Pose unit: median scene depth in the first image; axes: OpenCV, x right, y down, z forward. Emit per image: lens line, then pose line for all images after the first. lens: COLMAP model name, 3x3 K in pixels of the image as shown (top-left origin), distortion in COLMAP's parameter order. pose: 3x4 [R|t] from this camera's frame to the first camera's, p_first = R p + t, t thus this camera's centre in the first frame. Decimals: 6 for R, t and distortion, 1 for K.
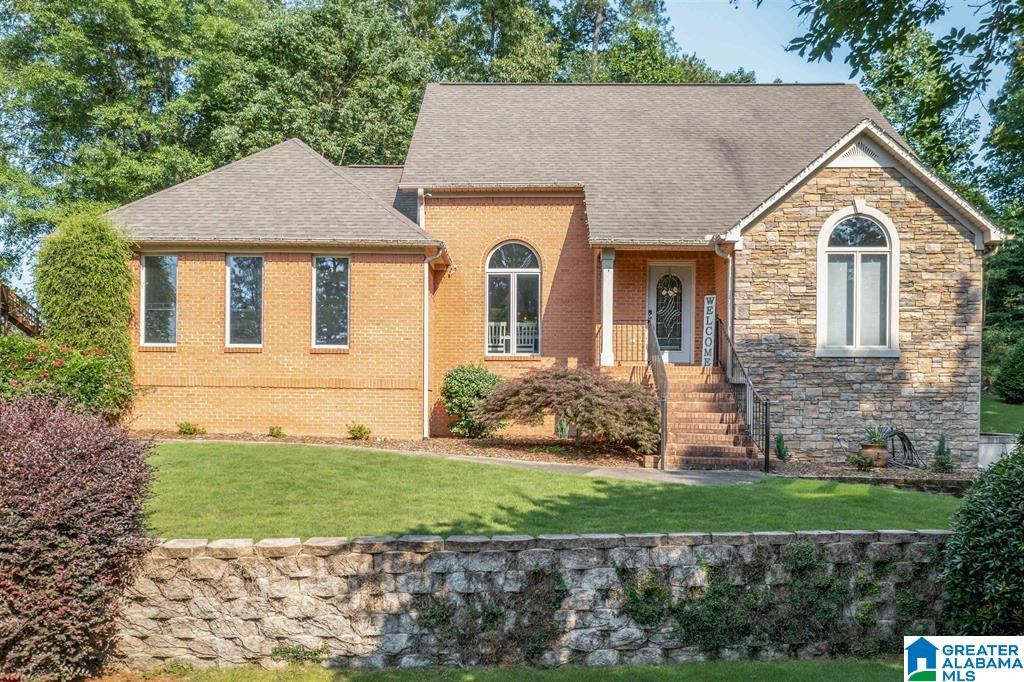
lens RADIAL K [[819.0, 0, 513.5], [0, 819.0, 410.2], [0, 0, 1]] dist [0.009561, 0.005949]
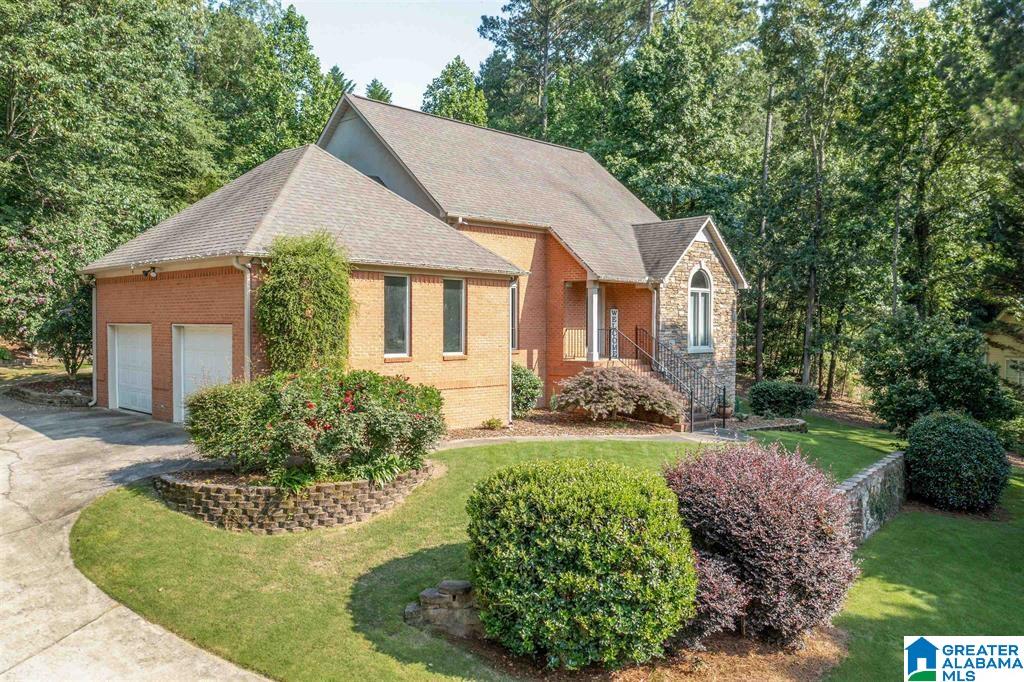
lens RADIAL K [[819.0, 0, 516.3], [0, 819.0, 342.5], [0, 0, 1]] dist [0.009561, 0.005949]
pose [[0.682319, -0.019332, 0.730799, -1.058571], [0.005889, 0.999763, 0.020948, -0.121668], [-0.731031, -0.009989, 0.682271, 0.117574]]
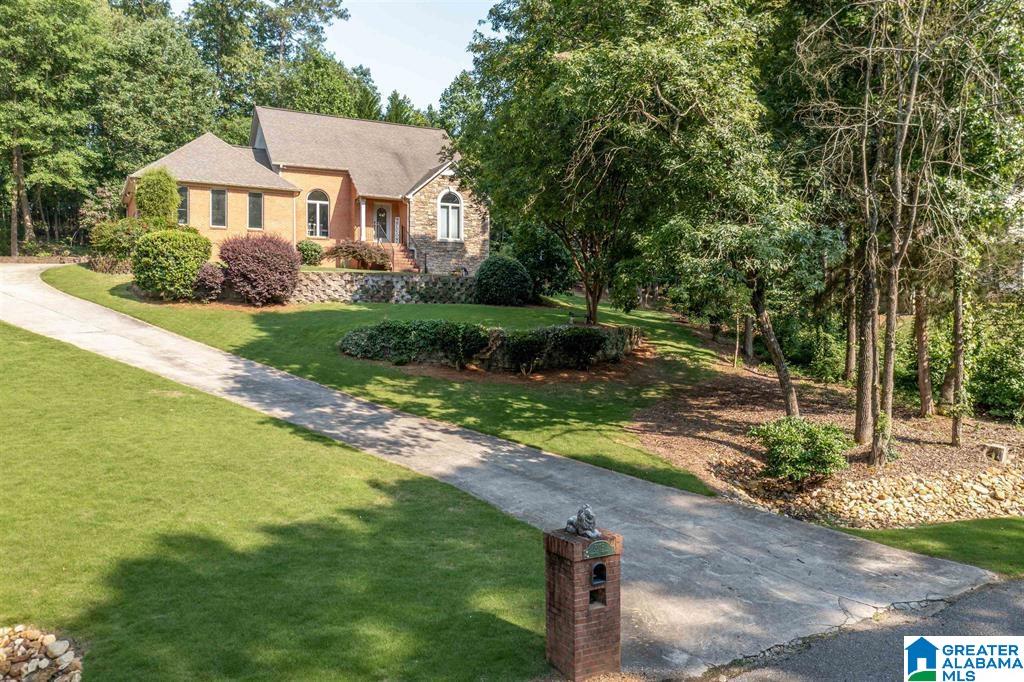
lens RADIAL K [[819.0, 0, 507.3], [0, 819.0, 343.0], [0, 0, 1]] dist [0.009561, 0.005949]
pose [[0.876663, -0.013918, 0.480904, -0.765980], [0.007841, 0.999862, 0.014644, 0.240488], [-0.481041, -0.009067, 0.876651, -1.561509]]
